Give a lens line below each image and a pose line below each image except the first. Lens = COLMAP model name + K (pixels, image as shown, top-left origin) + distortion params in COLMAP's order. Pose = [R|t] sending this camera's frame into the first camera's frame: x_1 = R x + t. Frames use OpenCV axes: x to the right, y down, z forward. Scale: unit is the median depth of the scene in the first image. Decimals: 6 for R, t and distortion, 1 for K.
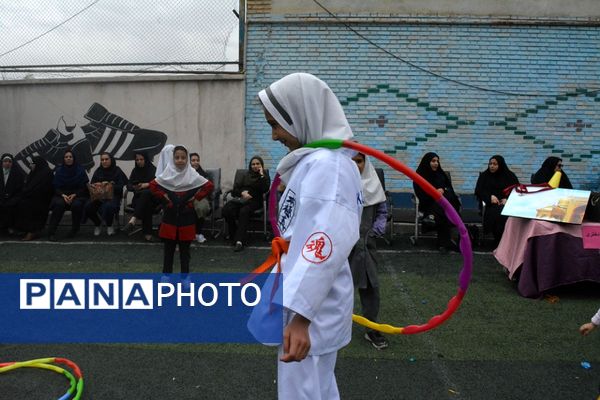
lens RADIAL K [[468.8, 0, 301.3], [0, 468.8, 197.9], [0, 0, 1]] dist [-0.099199, 0.025687]
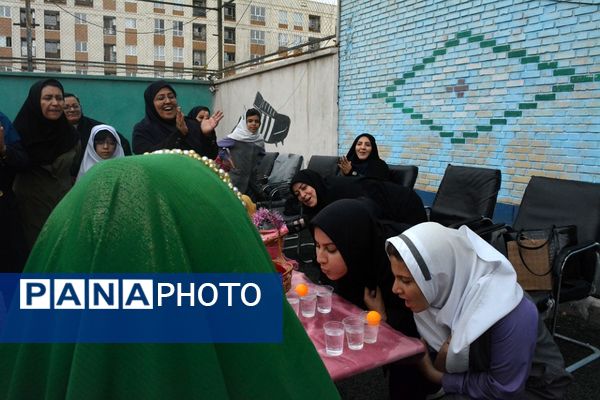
lens RADIAL K [[468.8, 0, 296.8], [0, 468.8, 199.1], [0, 0, 1]] dist [-0.099199, 0.025687]
pose [[0.569415, 0.106145, -0.815169, 0.591907], [-0.084043, 0.993949, 0.070719, -0.036276], [0.817743, 0.028241, 0.574890, 0.449269]]
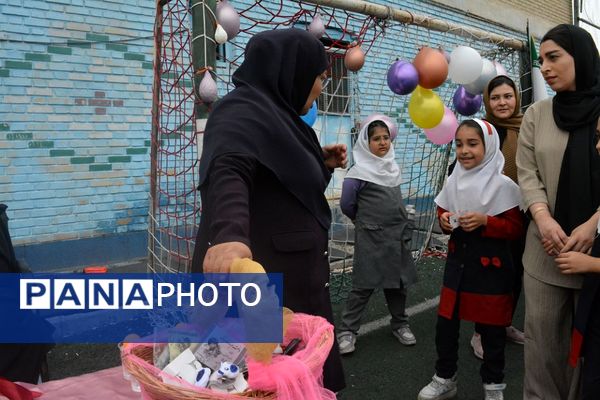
lens RADIAL K [[468.8, 0, 299.9], [0, 468.8, 197.9], [0, 0, 1]] dist [-0.099199, 0.025687]
pose [[0.735061, -0.092357, 0.671681, 0.406429], [0.119147, 0.992858, 0.006129, -0.023533], [-0.667450, 0.075524, 0.740815, 0.441594]]
